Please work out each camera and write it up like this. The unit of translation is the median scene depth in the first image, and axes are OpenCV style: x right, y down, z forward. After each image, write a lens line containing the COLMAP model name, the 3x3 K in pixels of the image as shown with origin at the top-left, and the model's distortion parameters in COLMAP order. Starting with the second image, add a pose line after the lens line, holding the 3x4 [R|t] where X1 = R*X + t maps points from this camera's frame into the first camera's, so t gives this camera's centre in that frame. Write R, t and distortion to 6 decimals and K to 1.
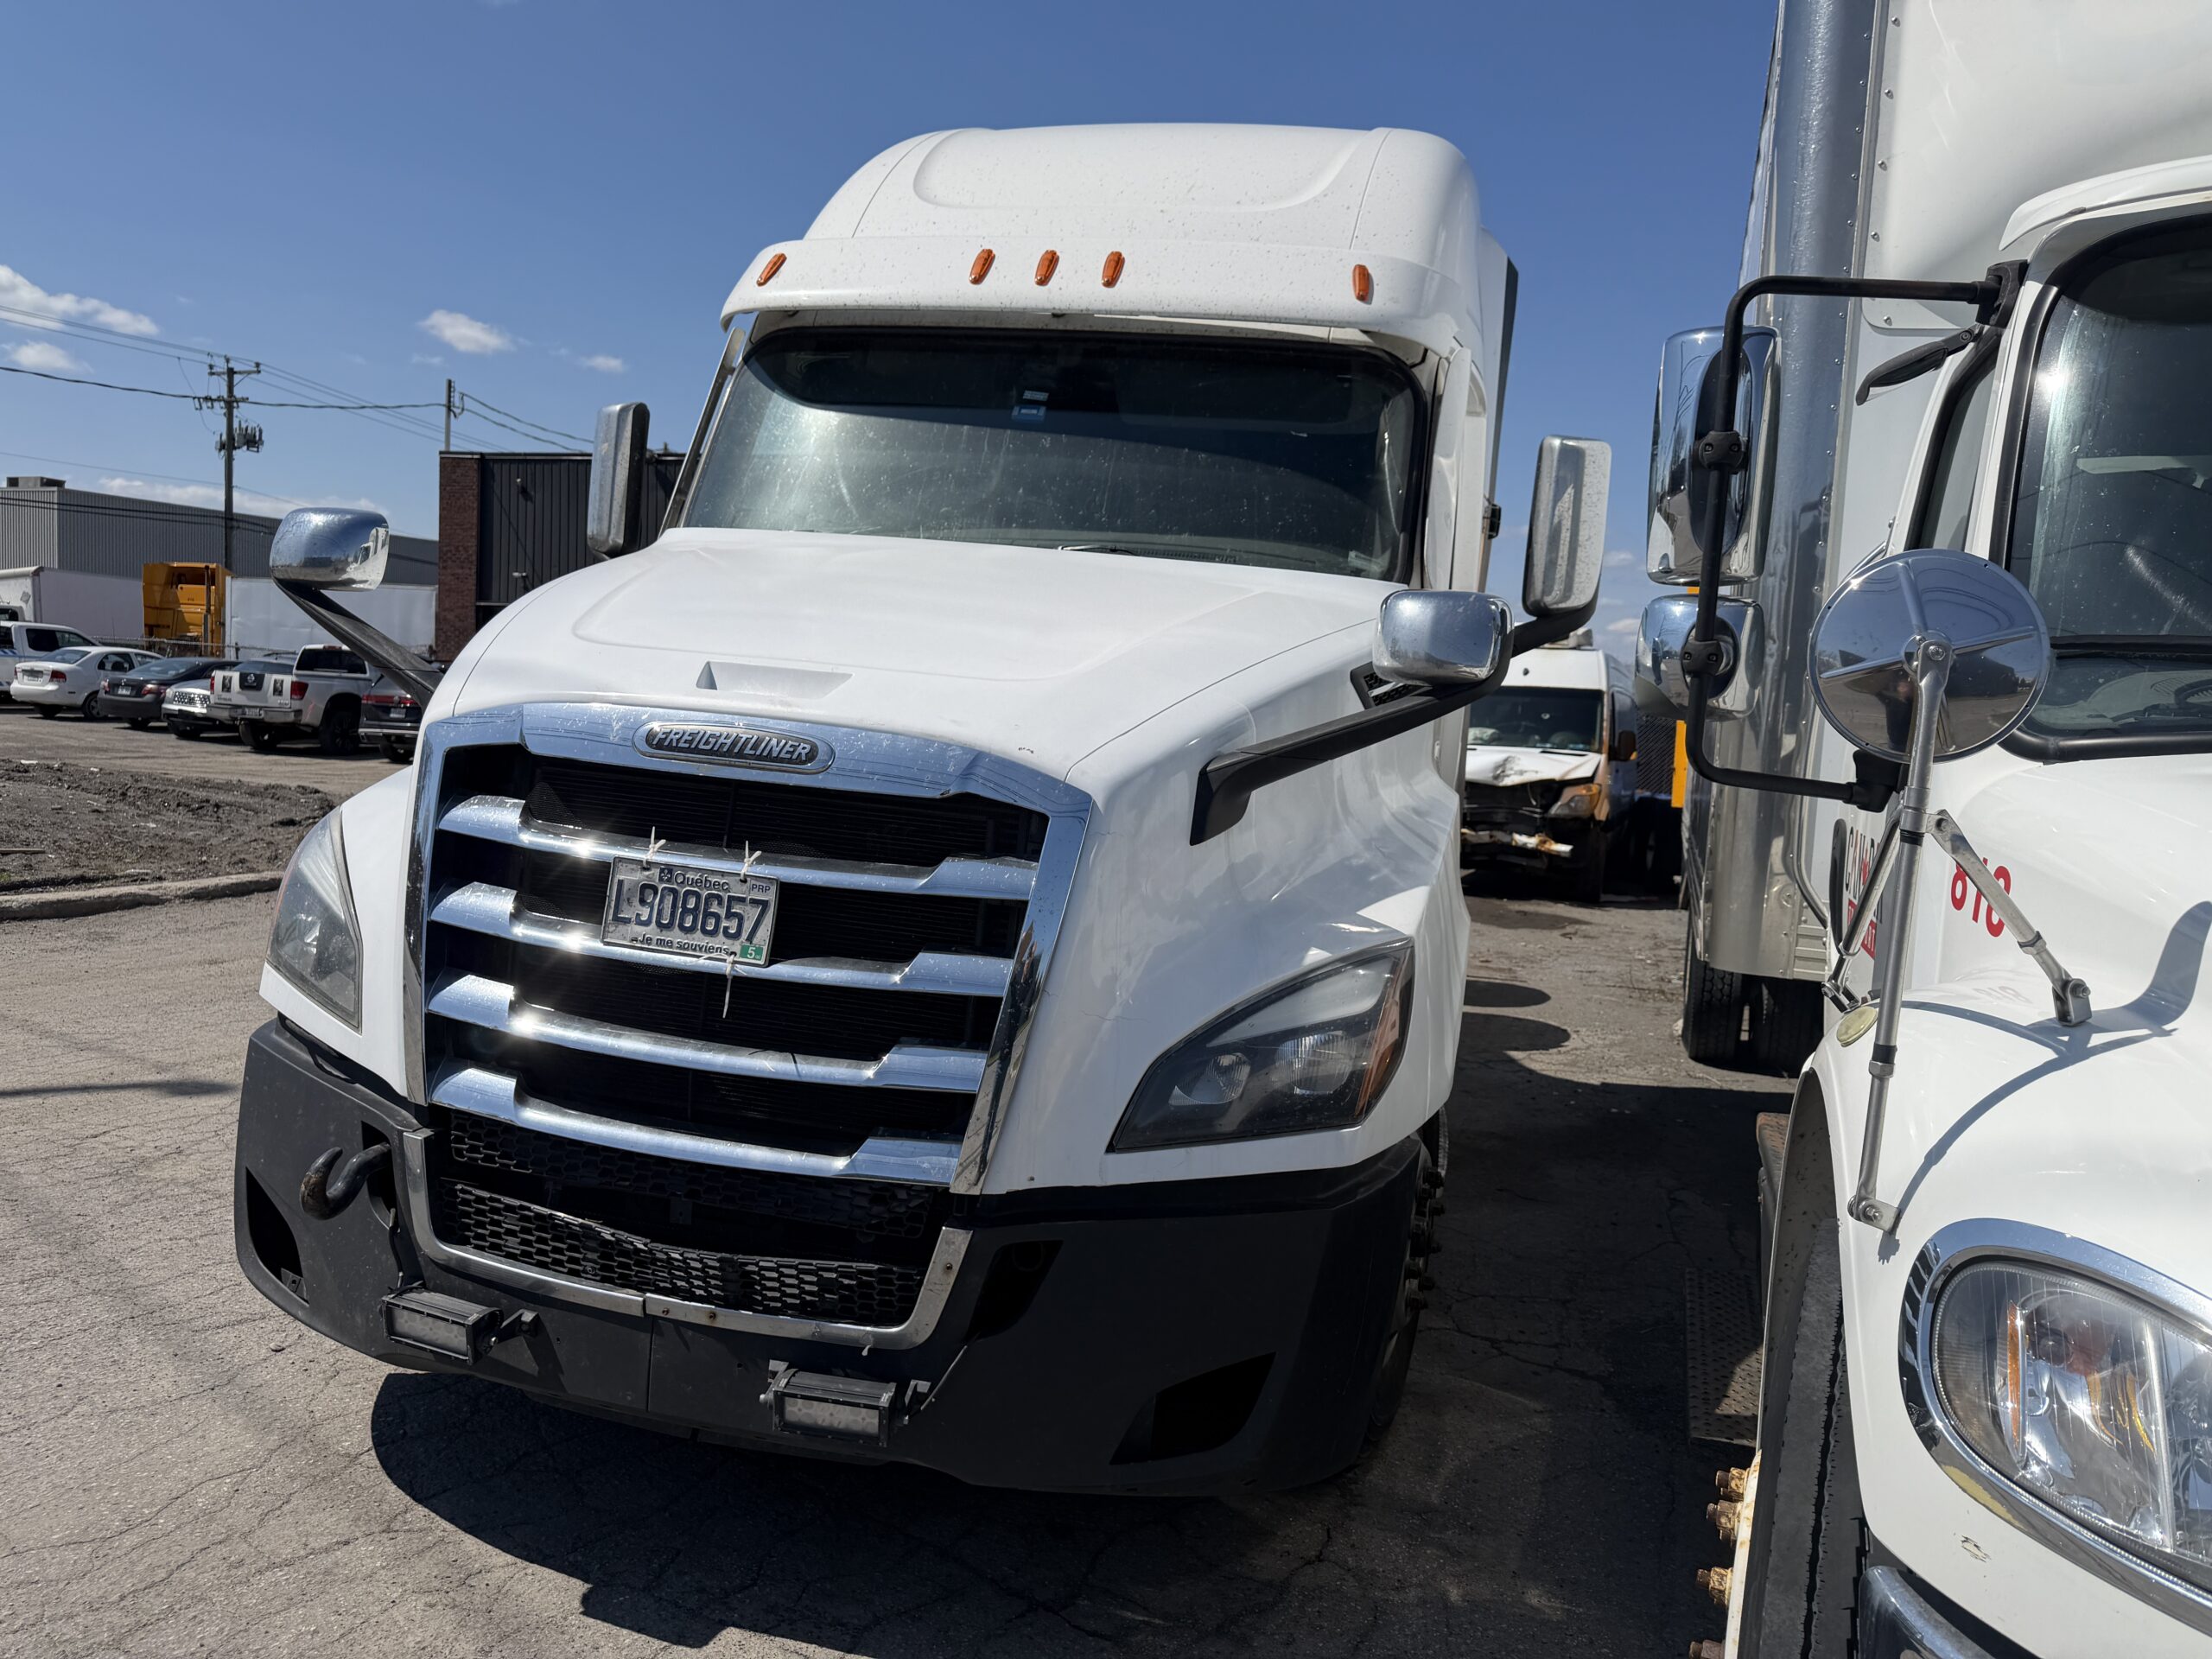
lens RADIAL K [[1545.4, 0, 1101.2], [0, 1545.4, 825.8], [0, 0, 1]] dist [-0.014067, -0.007585]
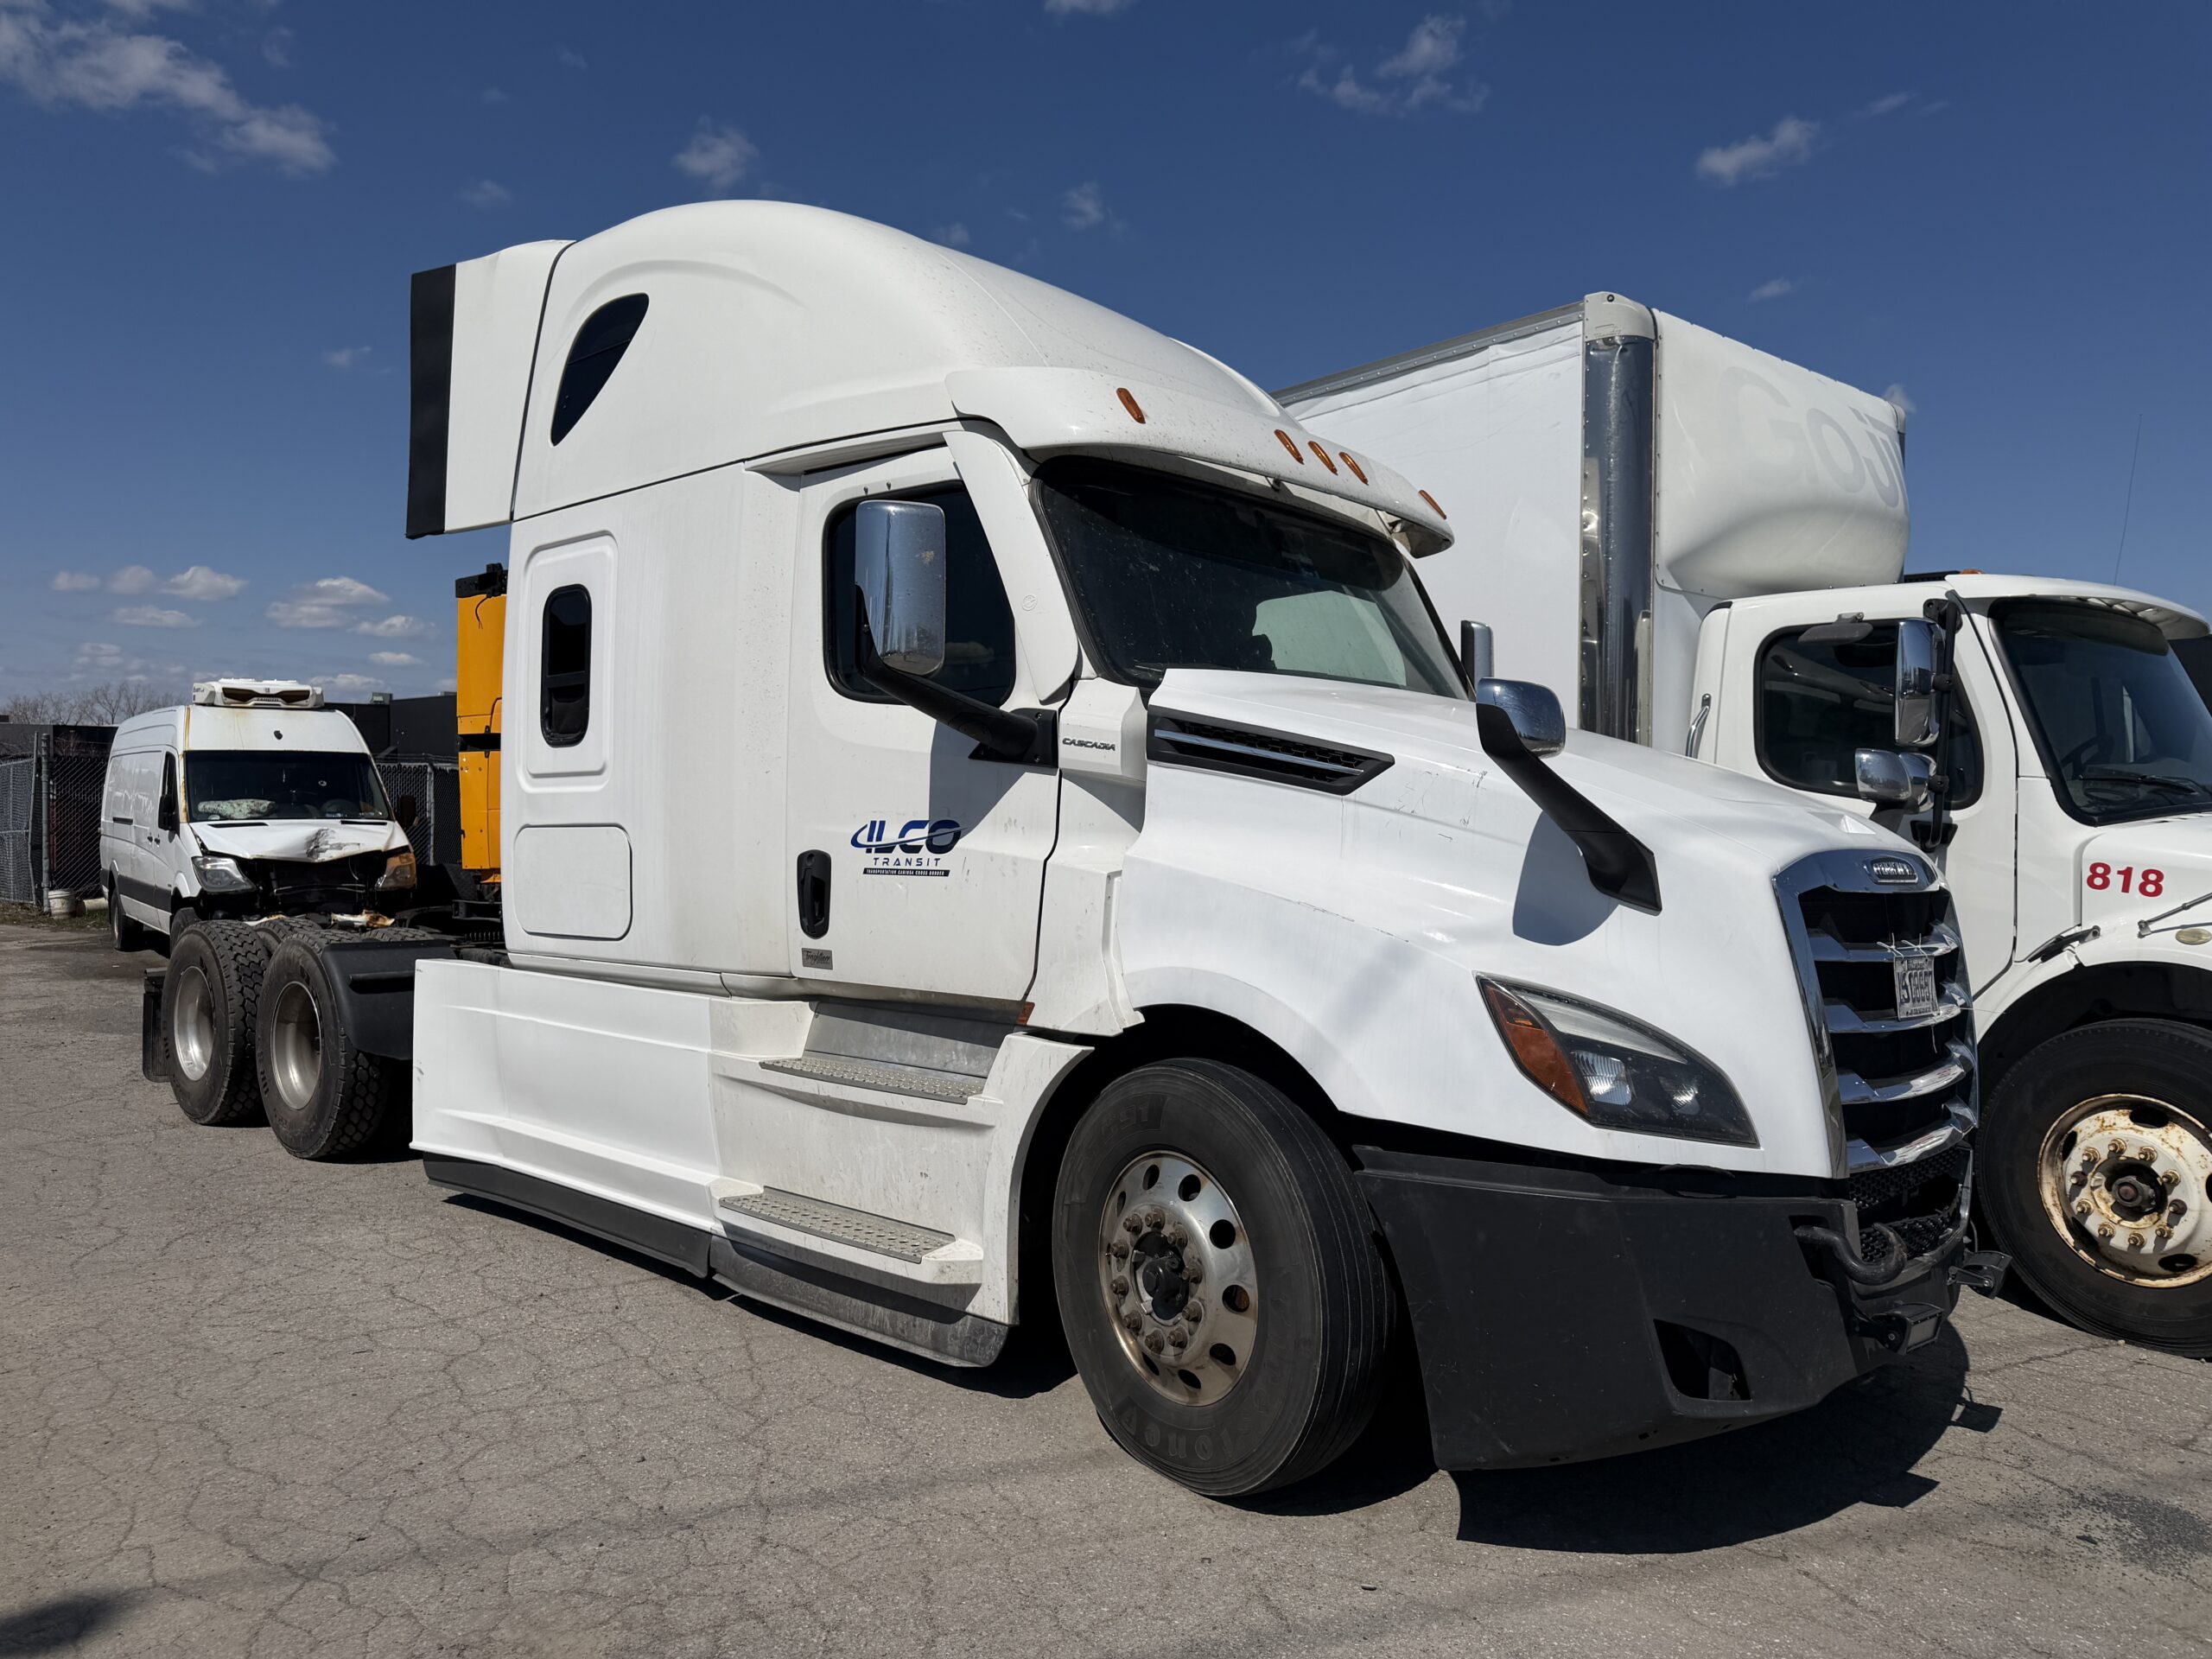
lens RADIAL K [[1545.4, 0, 1099.1], [0, 1545.4, 836.4], [0, 0, 1]] dist [-0.014067, -0.007585]
pose [[0.514051, -0.068349, 0.855032, -0.923461], [0.083871, 0.996049, 0.029198, -0.095111], [-0.853649, 0.056704, 0.517753, 0.433039]]
